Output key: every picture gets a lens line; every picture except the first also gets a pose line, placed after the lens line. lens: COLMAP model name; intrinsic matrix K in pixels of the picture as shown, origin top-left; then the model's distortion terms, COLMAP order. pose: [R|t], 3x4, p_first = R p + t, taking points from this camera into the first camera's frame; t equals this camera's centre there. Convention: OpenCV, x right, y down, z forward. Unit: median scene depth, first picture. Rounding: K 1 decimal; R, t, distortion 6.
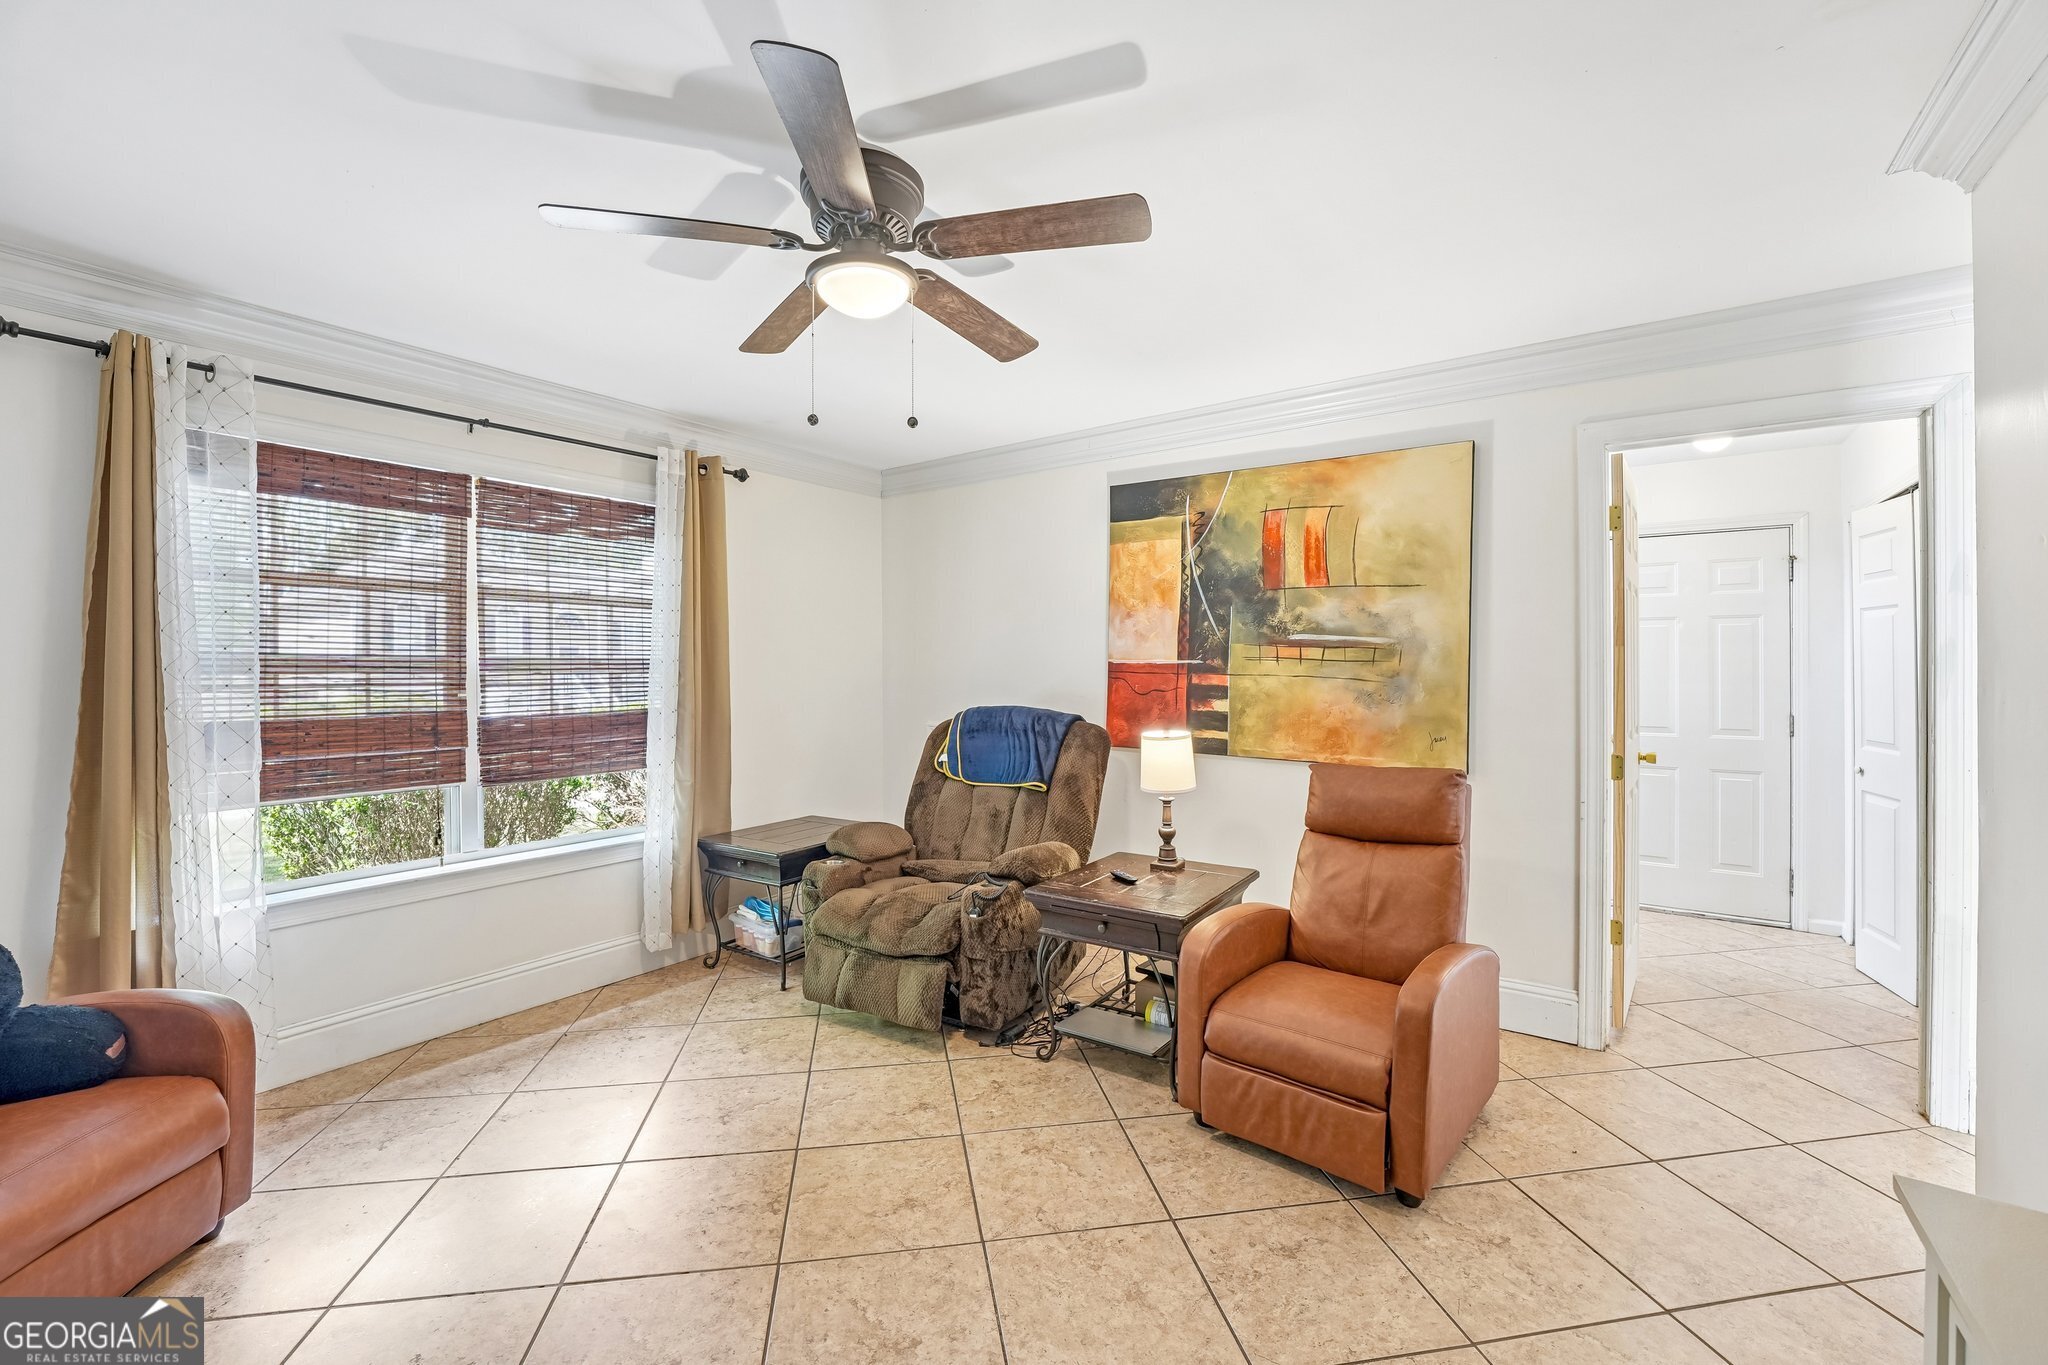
lens RADIAL K [[840.8, 0, 1027.8], [0, 840.8, 673.3], [0, 0, 1]] dist [-0.021298, 0.000540]
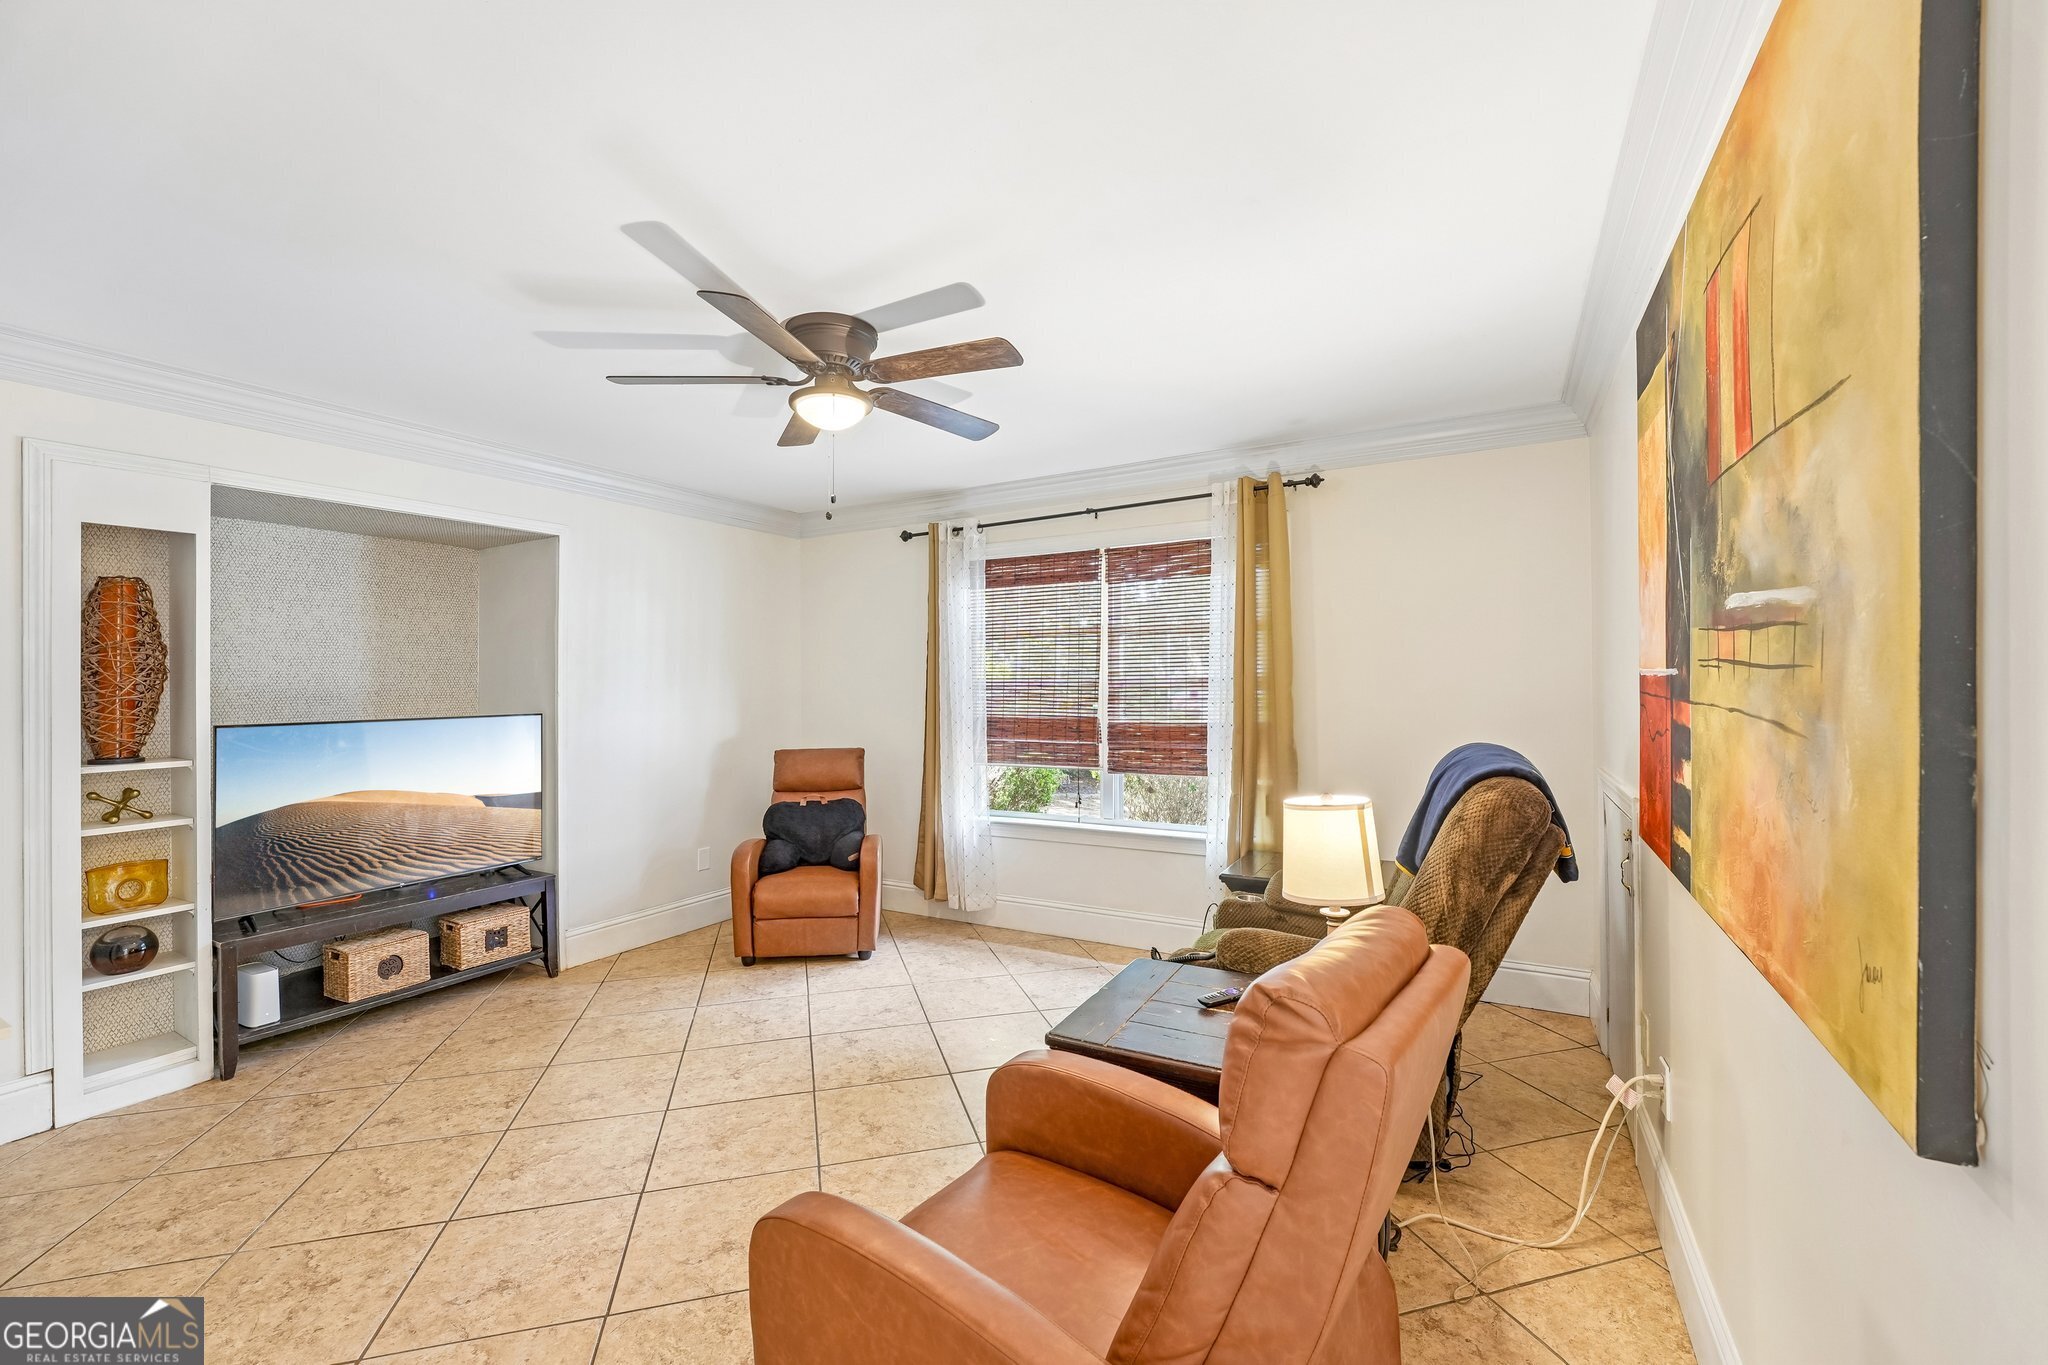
lens RADIAL K [[840.8, 0, 1023.9], [0, 840.8, 686.2], [0, 0, 1]] dist [-0.021298, 0.000540]
pose [[0.093749, 0.001506, -0.995595, 0.656457], [0.004304, 0.999989, 0.001918, -0.009036], [0.995587, -0.004465, 0.093741, 0.671970]]
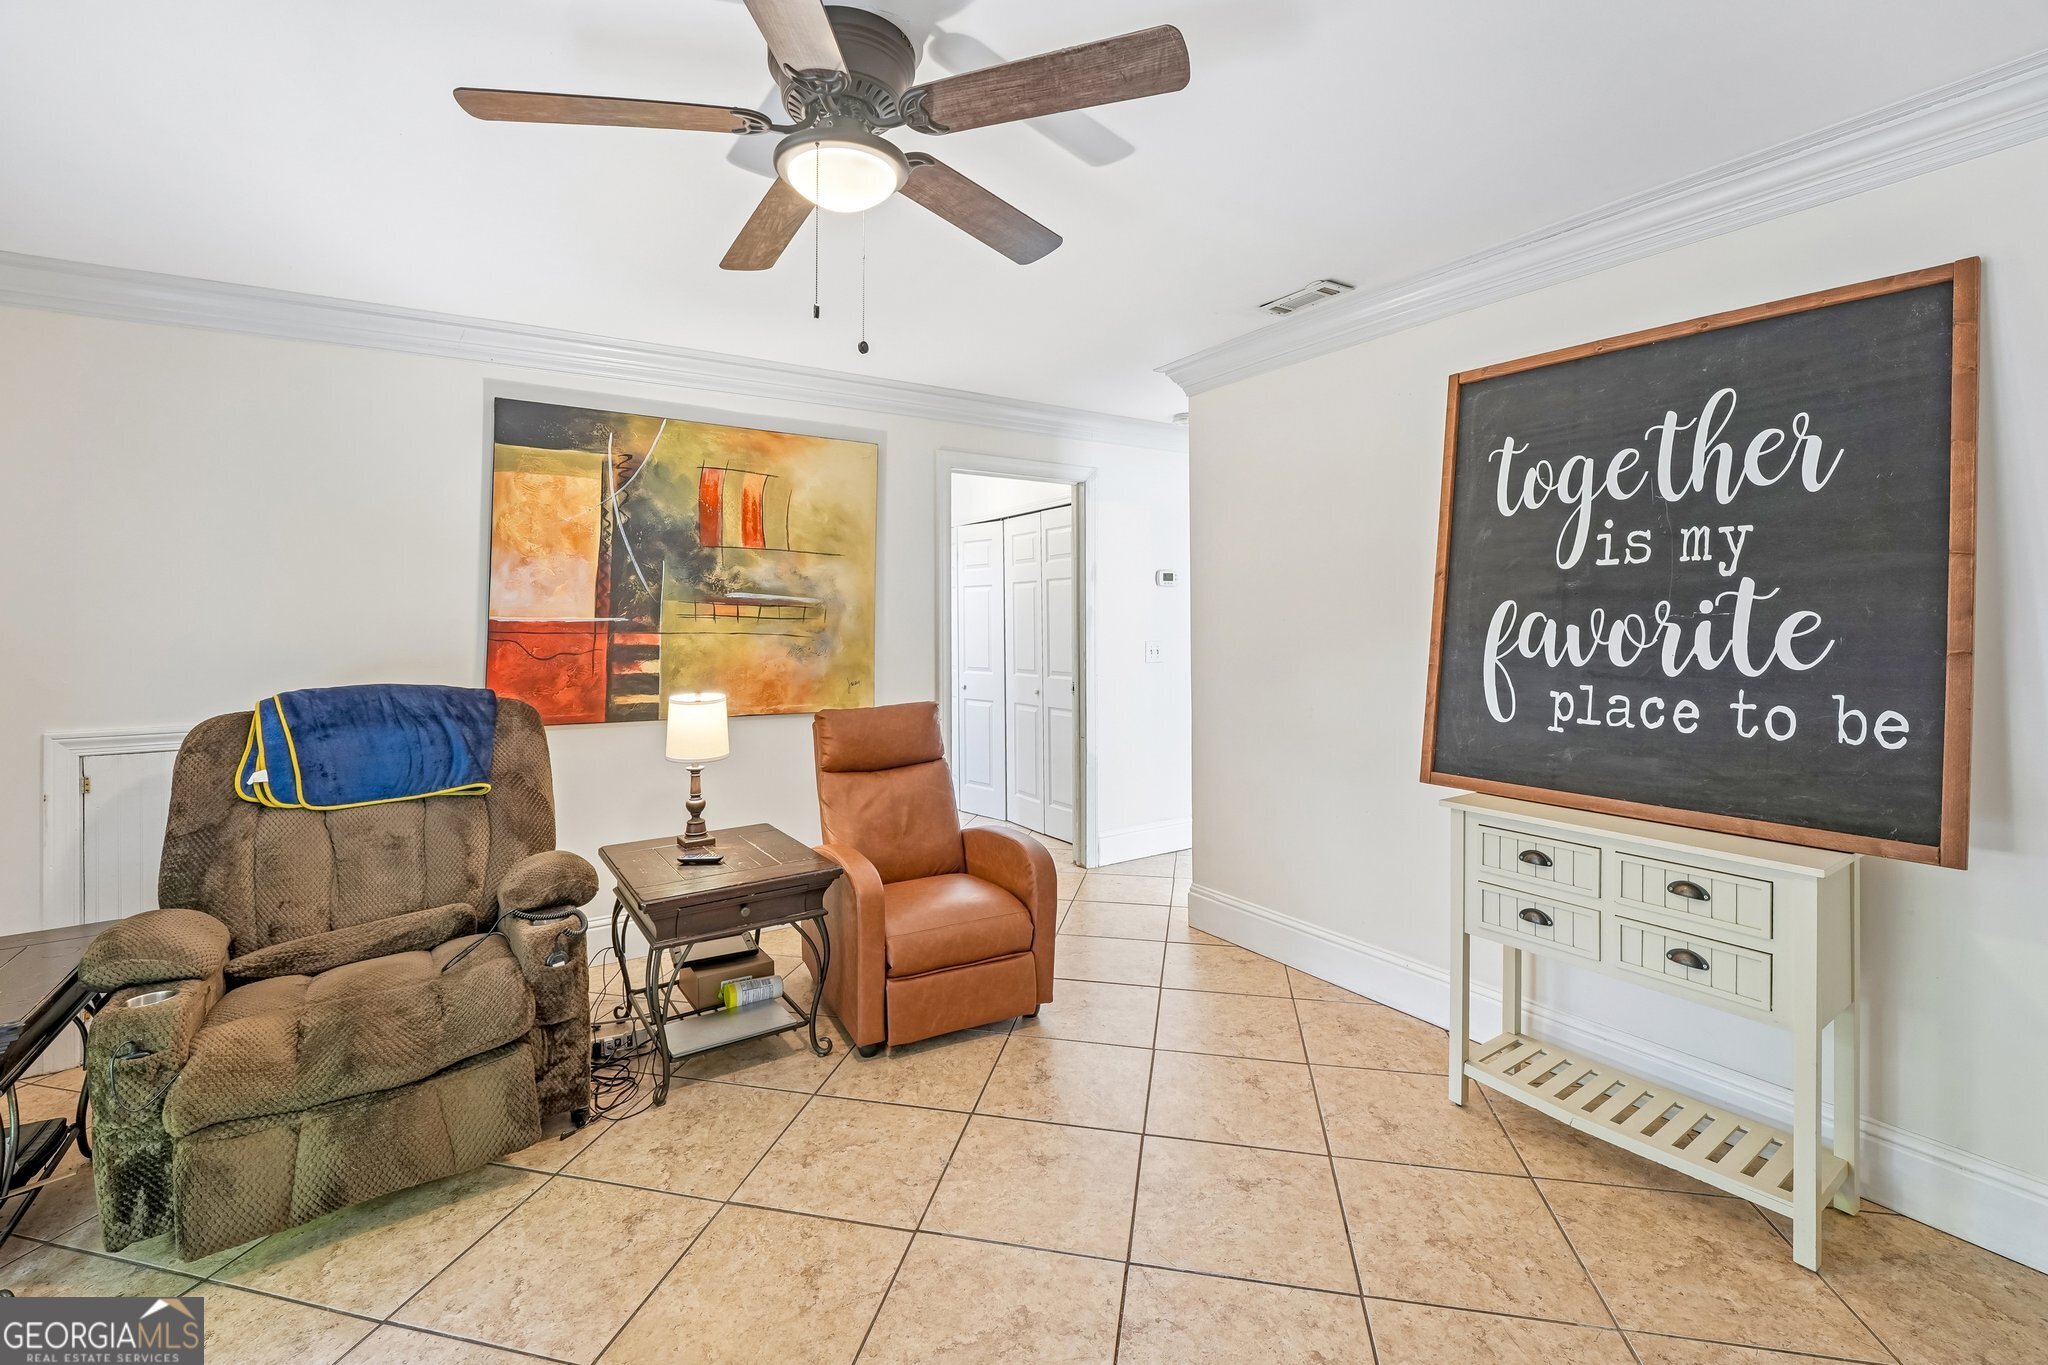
lens RADIAL K [[840.8, 0, 1019.0], [0, 840.8, 605.3], [0, 0, 1]] dist [-0.021298, 0.000540]
pose [[0.379100, 0.016071, 0.925216, -0.501220], [0.016352, 0.999577, -0.024063, -0.000477], [-0.925211, 0.024252, 0.378677, 0.291515]]
